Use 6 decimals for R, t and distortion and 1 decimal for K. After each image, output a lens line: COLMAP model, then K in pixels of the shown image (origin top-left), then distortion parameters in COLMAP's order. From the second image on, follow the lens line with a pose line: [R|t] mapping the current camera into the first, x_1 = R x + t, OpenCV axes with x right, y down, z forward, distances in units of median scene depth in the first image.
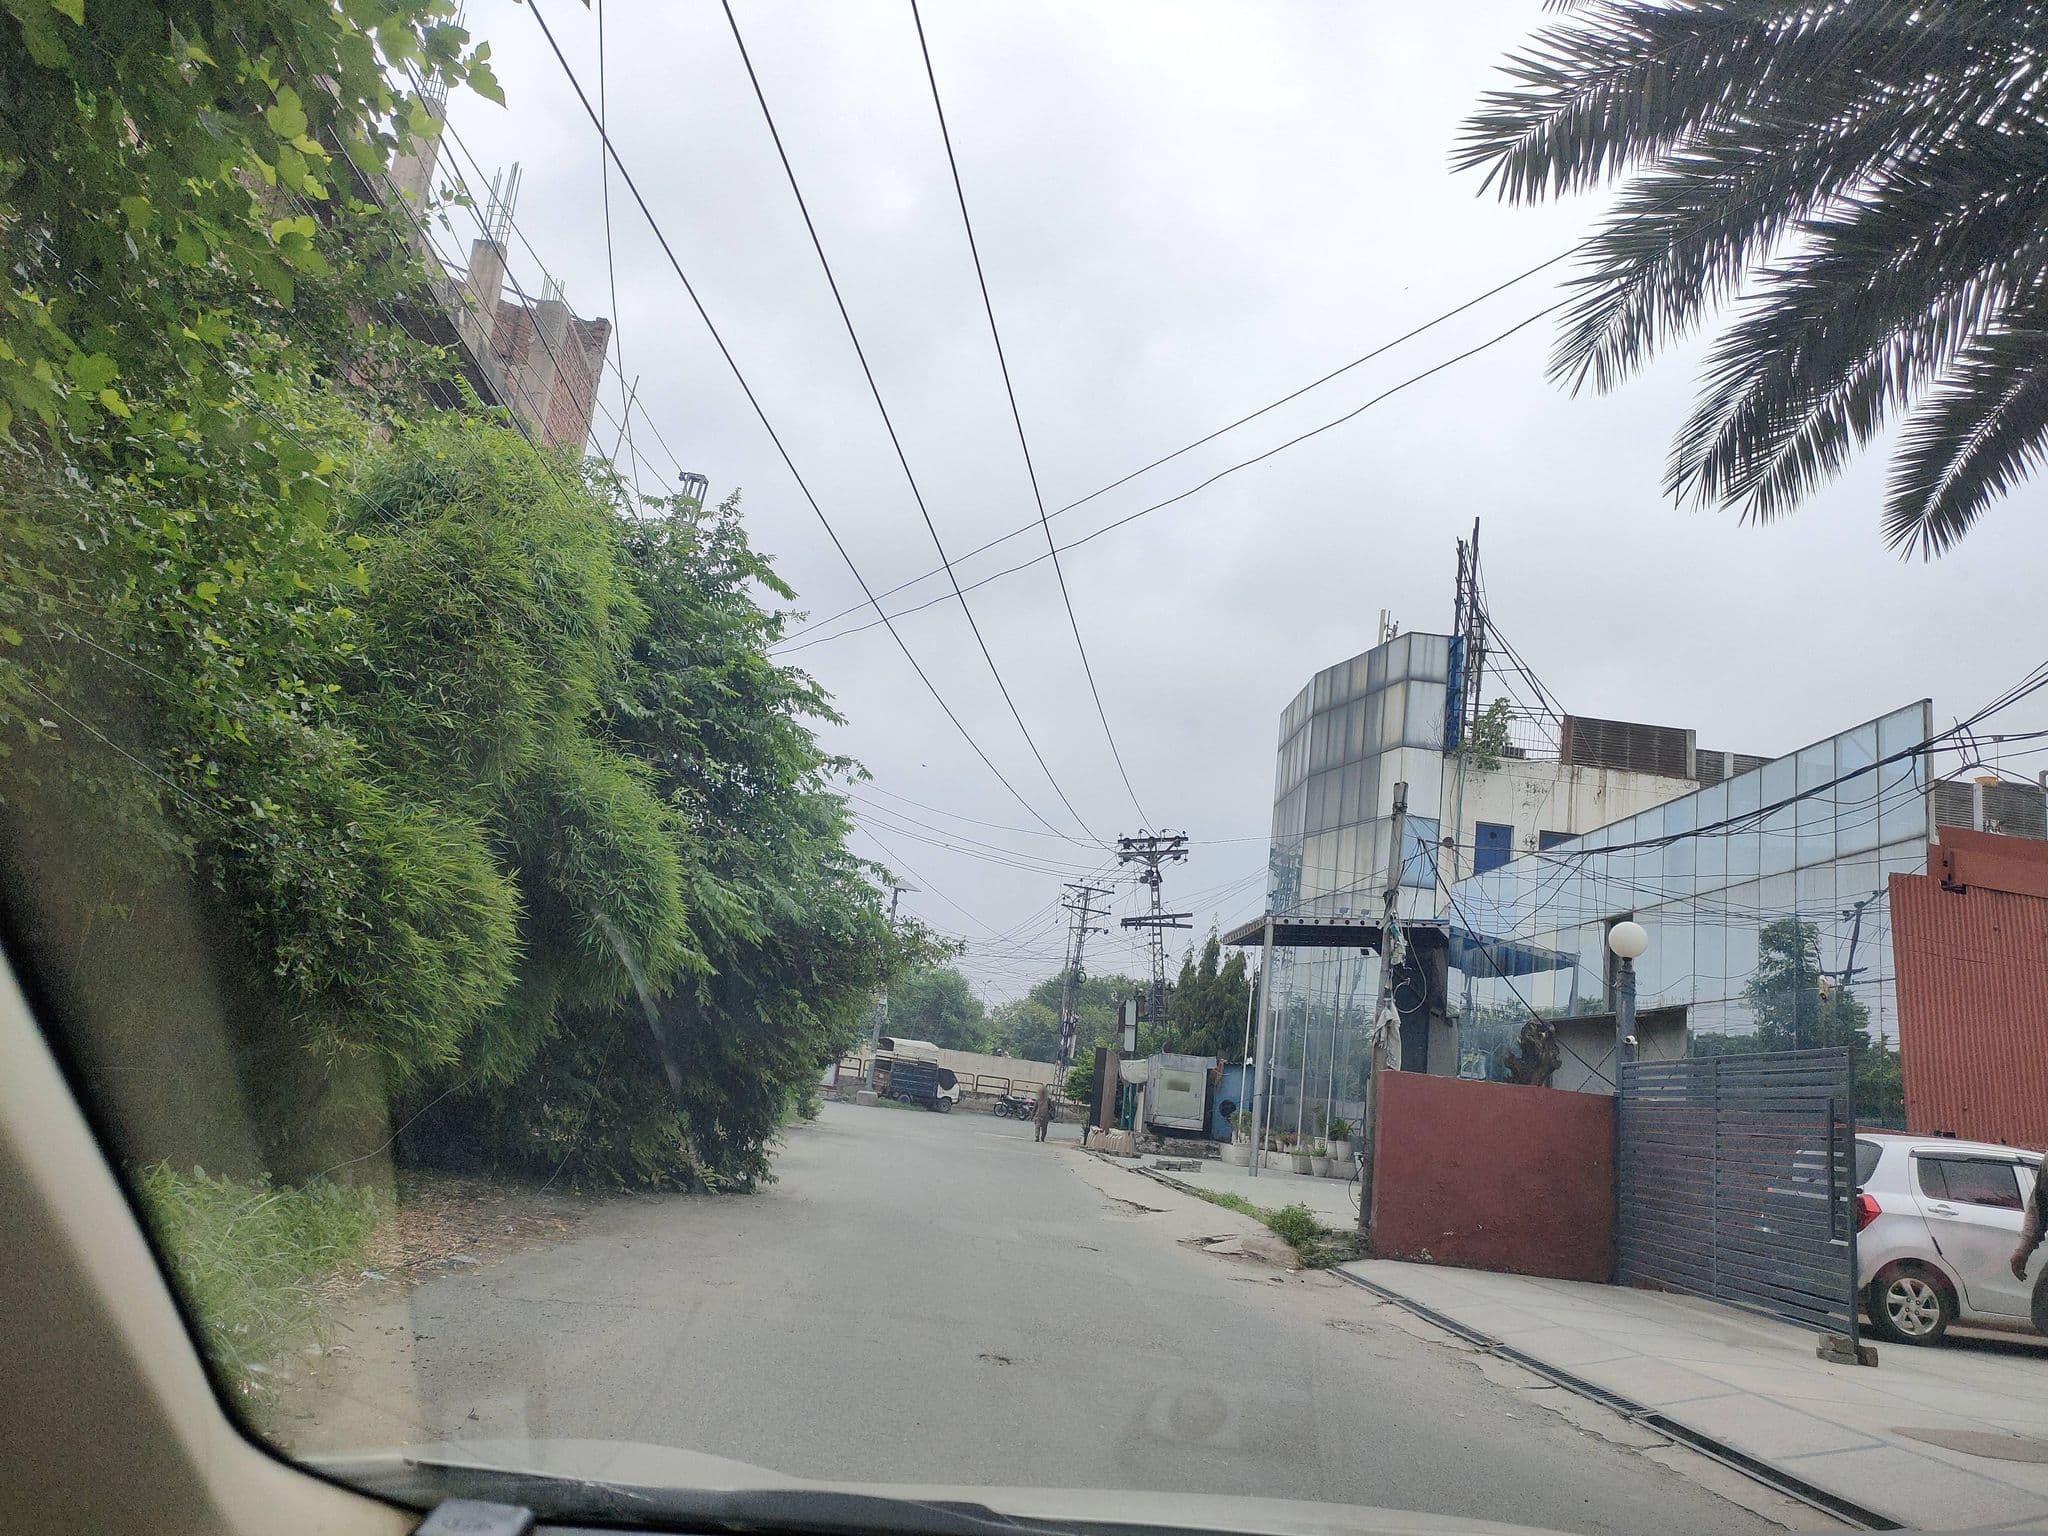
lens RADIAL K [[1622.7, 0, 1024.0], [0, 1622.7, 768.0], [0, 0, 1]] dist [-0.002435, 0.000110]
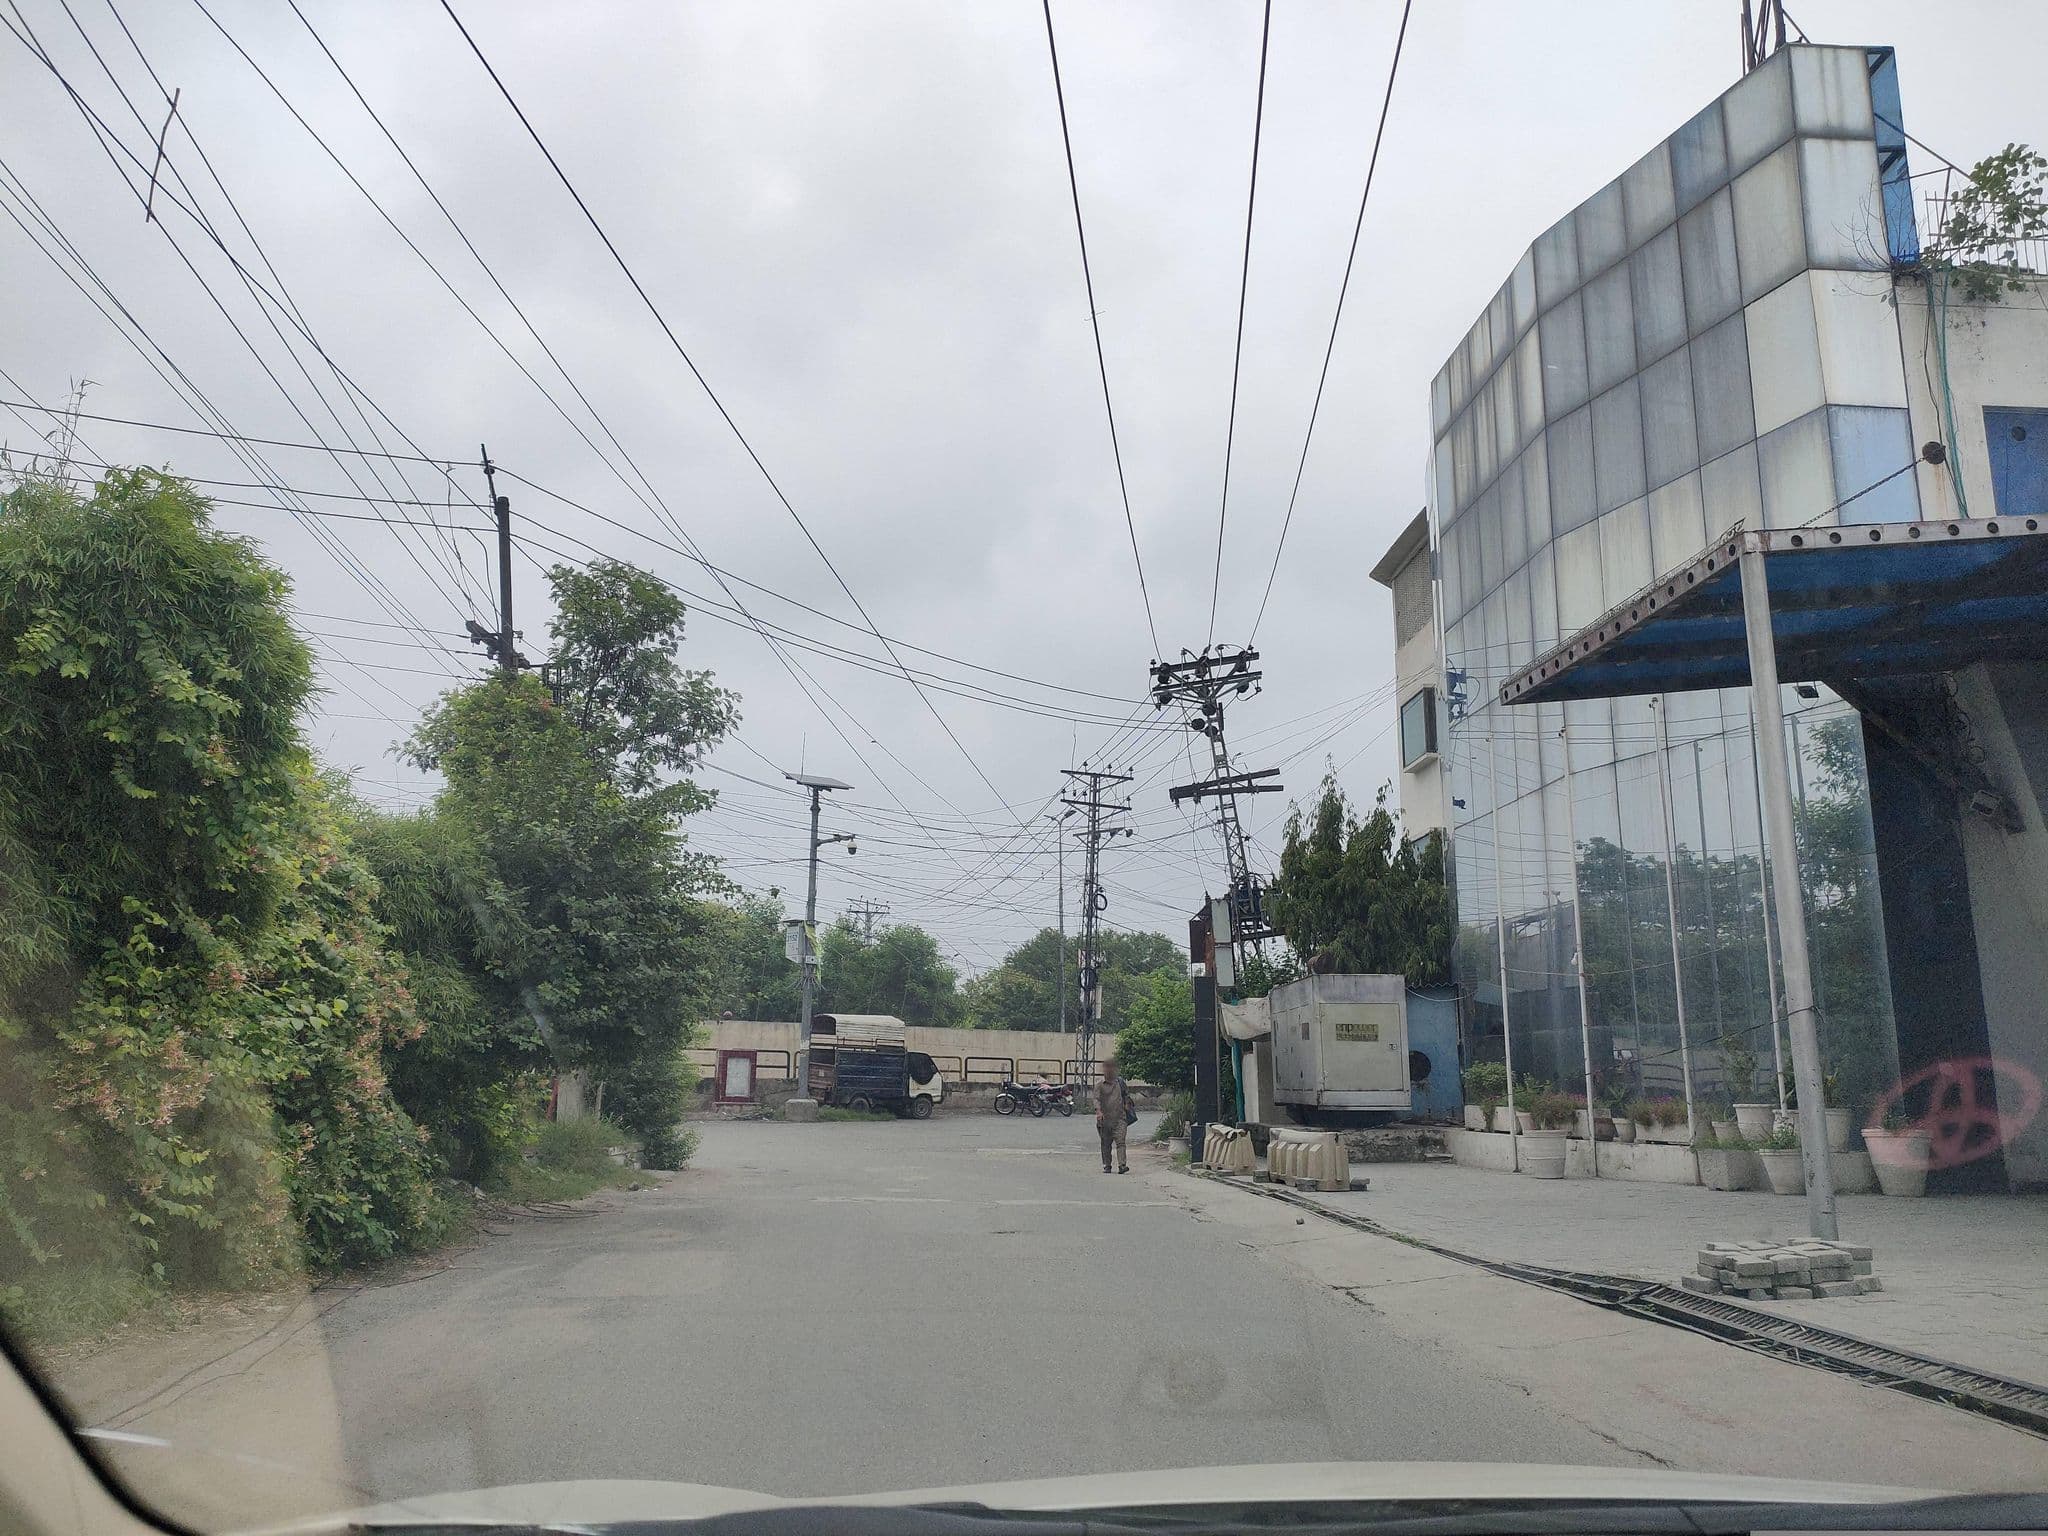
lens RADIAL K [[1660.5, 0, 1024.0], [0, 1660.5, 768.0], [0, 0, 1]] dist [0.004707, 0.001658]
pose [[0.994370, -0.100428, 0.033789, -0.017823], [0.099926, 0.994863, 0.016220, 0.068106], [-0.035245, -0.012753, 0.999297, 0.347984]]
